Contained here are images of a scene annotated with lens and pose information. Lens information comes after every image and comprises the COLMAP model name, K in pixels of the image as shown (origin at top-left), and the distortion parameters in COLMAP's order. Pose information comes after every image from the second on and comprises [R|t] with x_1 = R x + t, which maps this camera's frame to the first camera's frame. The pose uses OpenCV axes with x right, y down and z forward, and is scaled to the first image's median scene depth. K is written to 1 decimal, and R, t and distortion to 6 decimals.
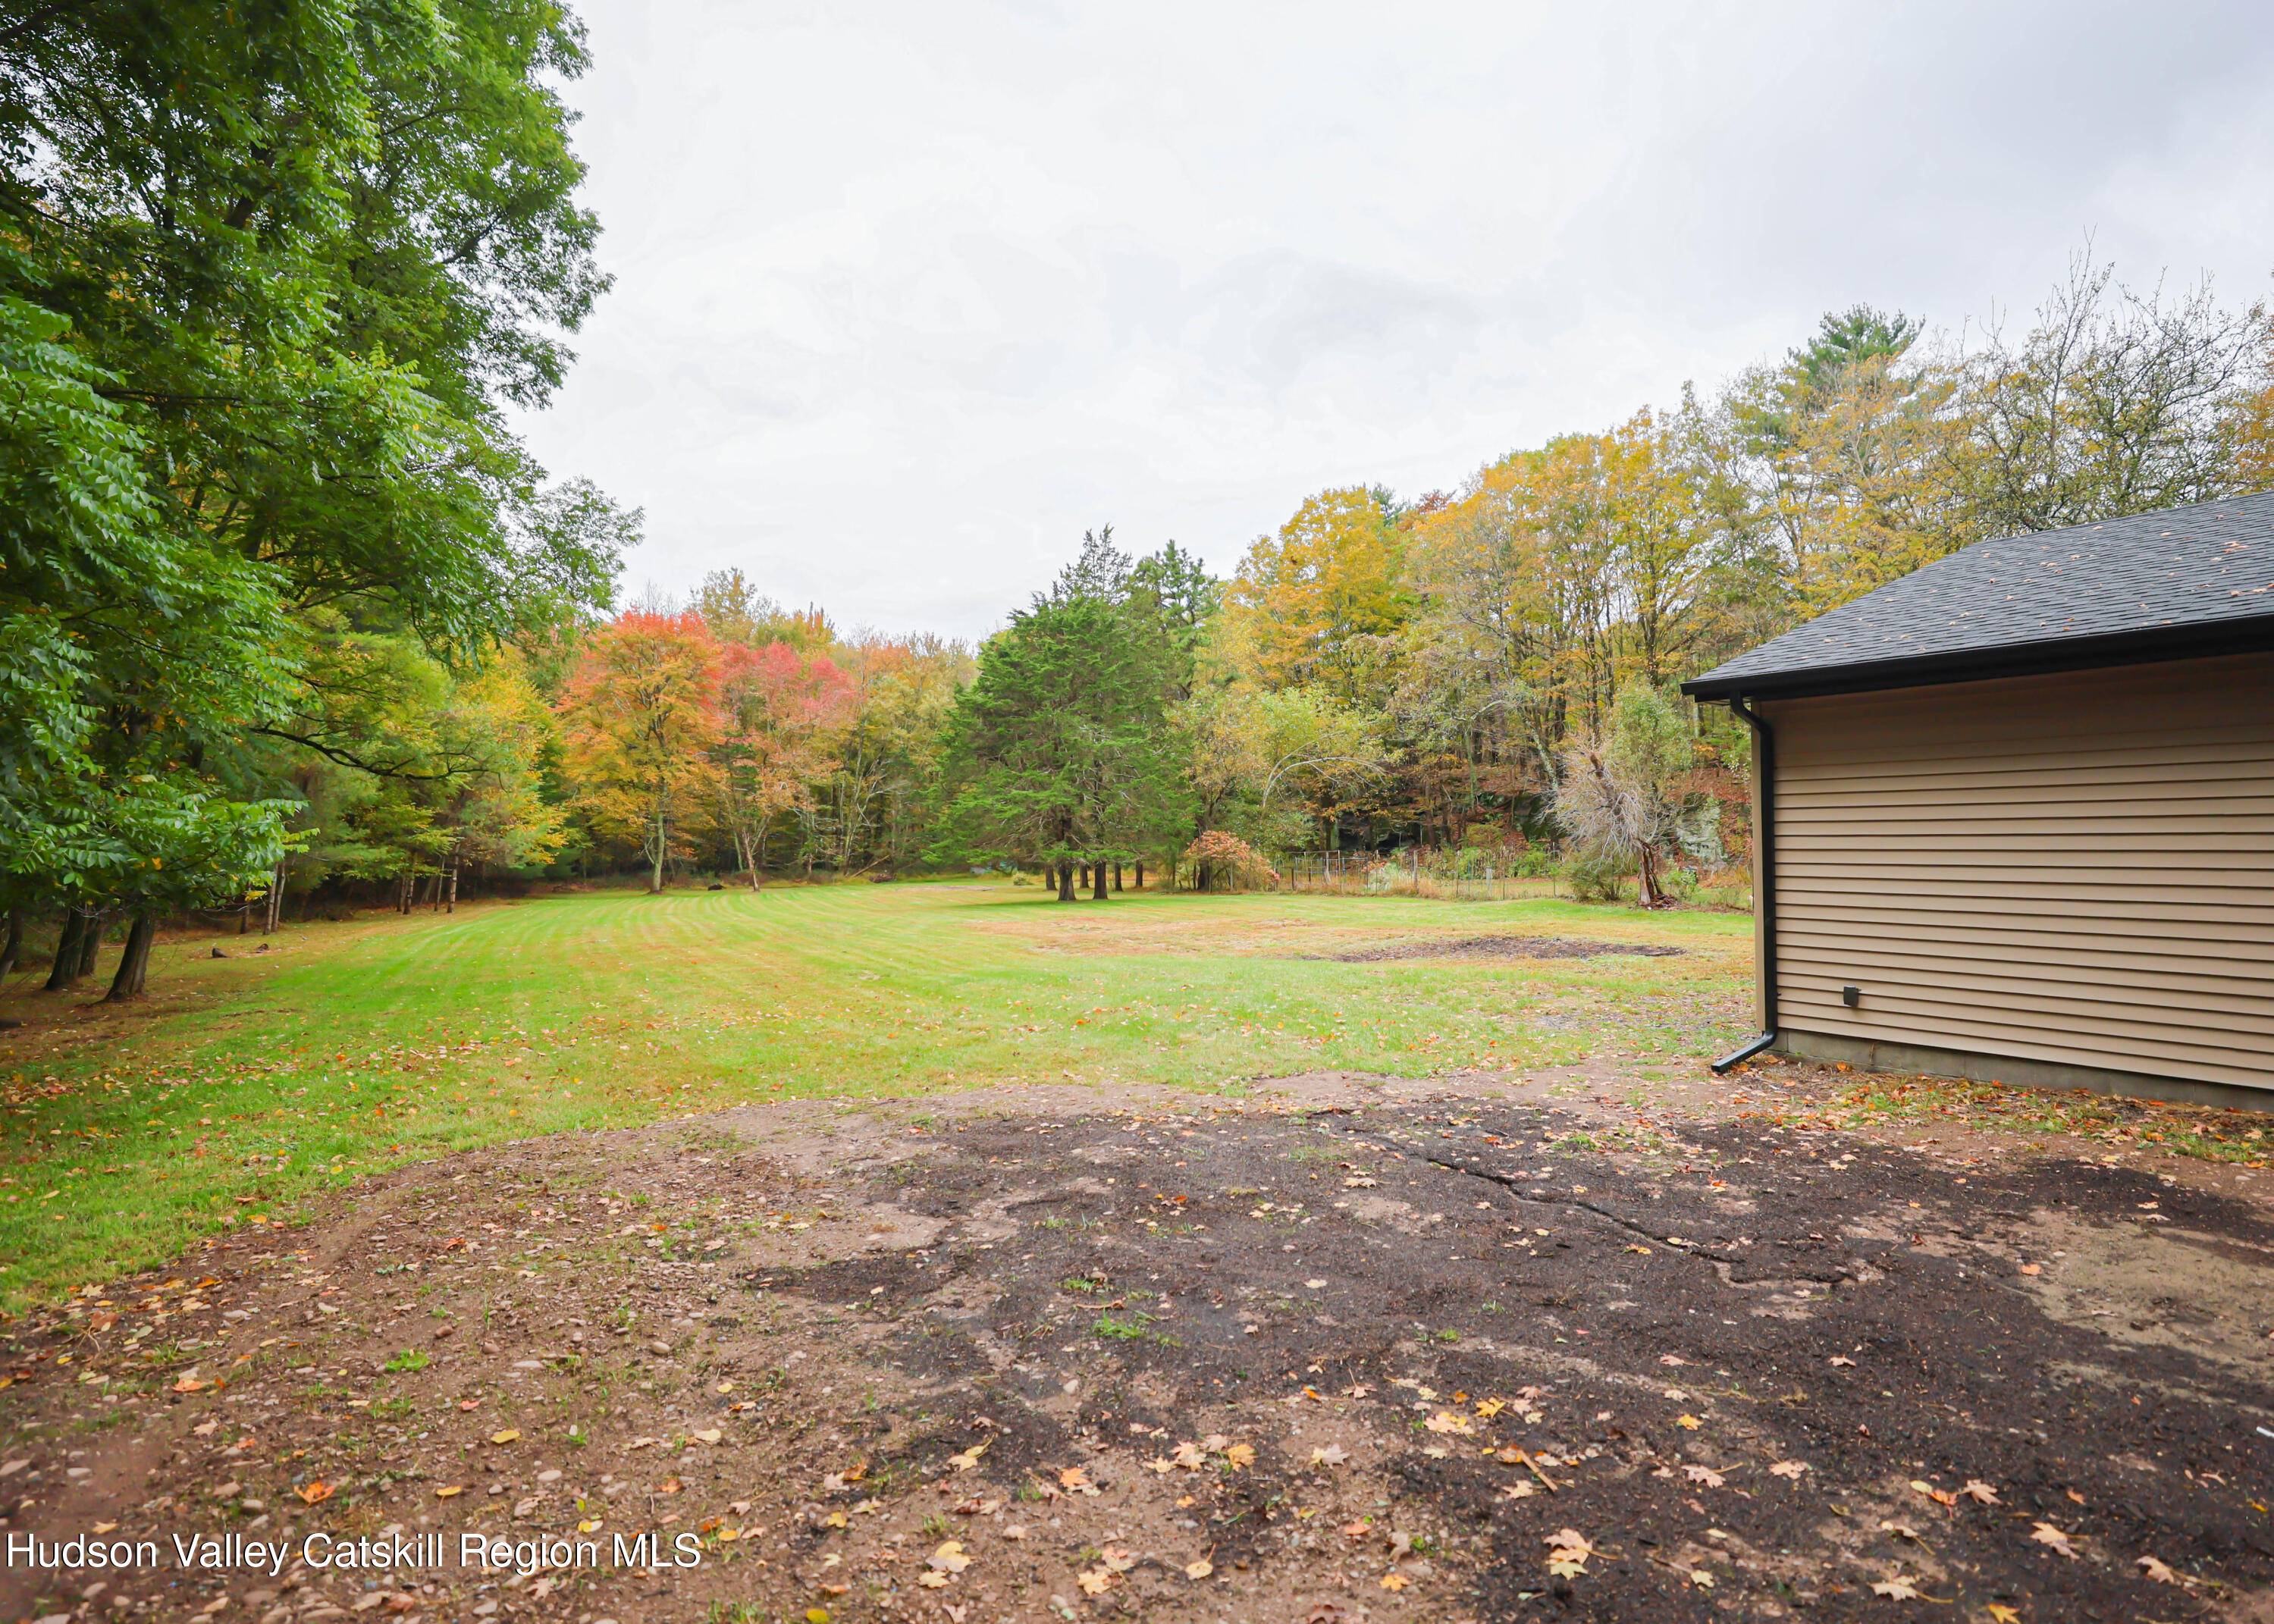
lens RADIAL K [[1166.1, 0, 1174.2], [0, 1166.1, 822.7], [0, 0, 1]] dist [-0.047983, 0.014425]
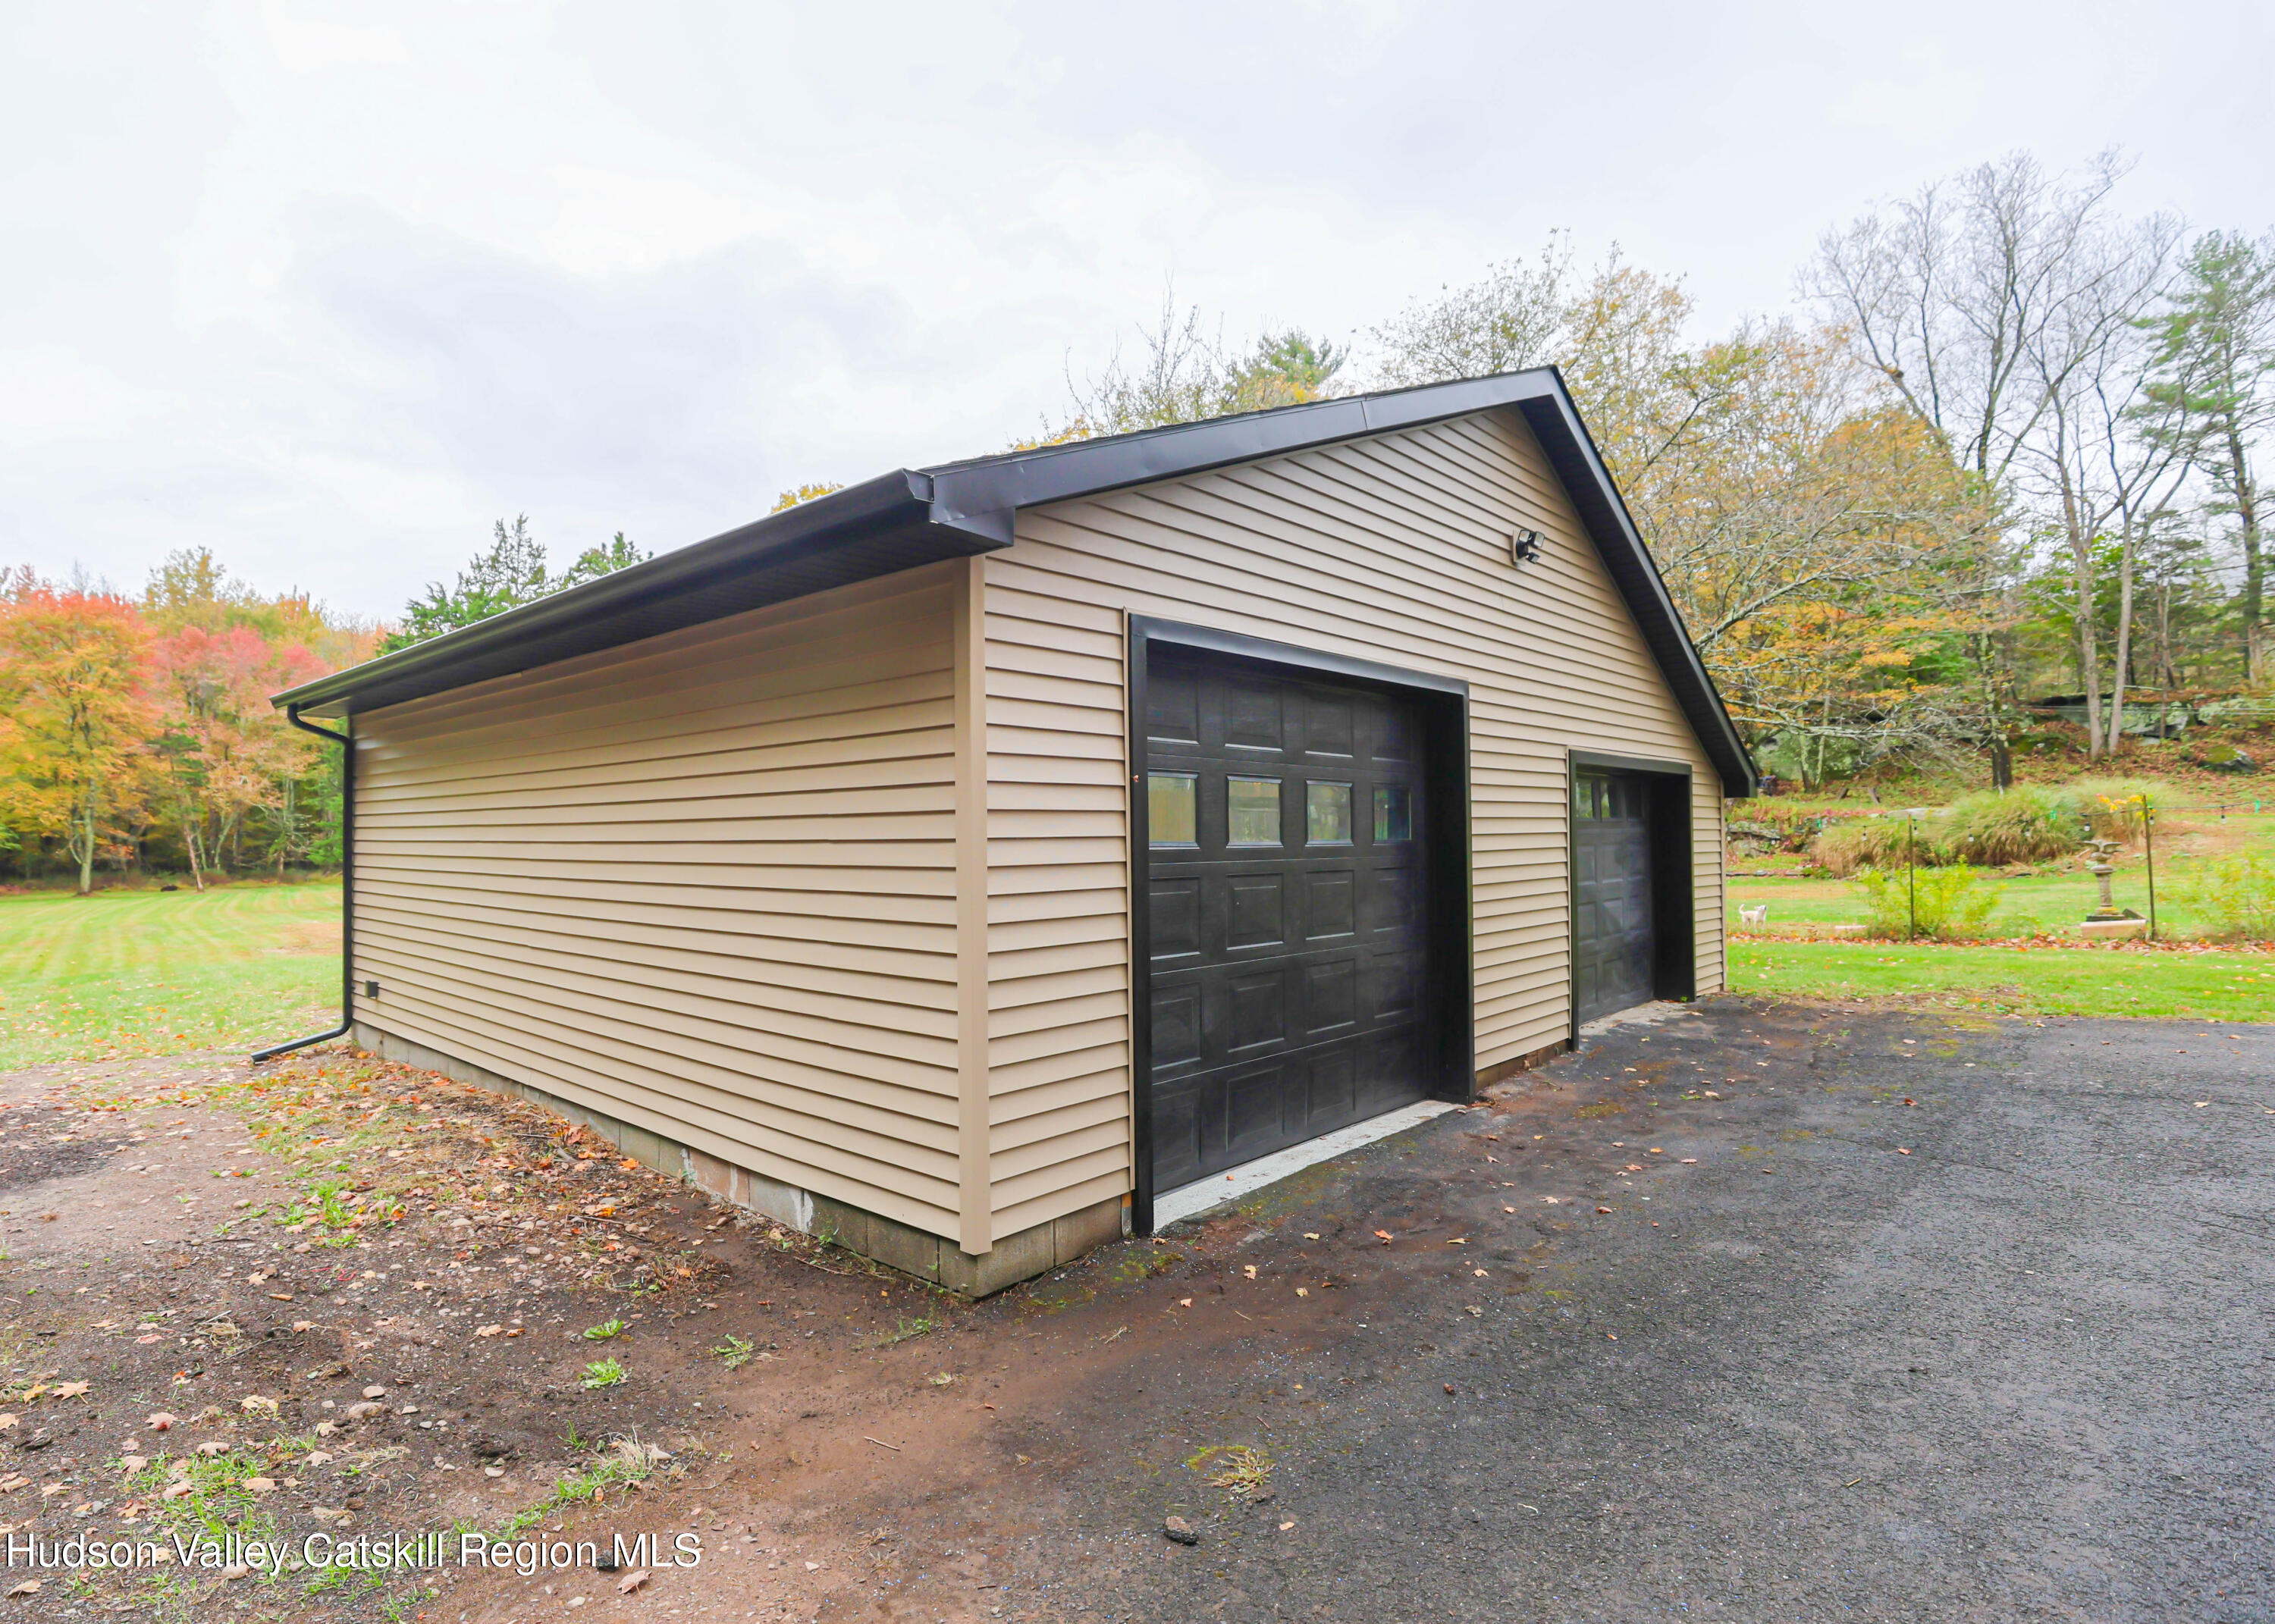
lens RADIAL K [[1166.6, 0, 1174.7], [0, 1166.6, 822.7], [0, 0, 1]] dist [-0.047983, 0.014425]
pose [[0.985706, -0.004503, 0.168414, 0.262709], [0.003082, 0.999957, 0.008700, -0.002799], [-0.168446, -0.008057, 0.985678, -0.040596]]
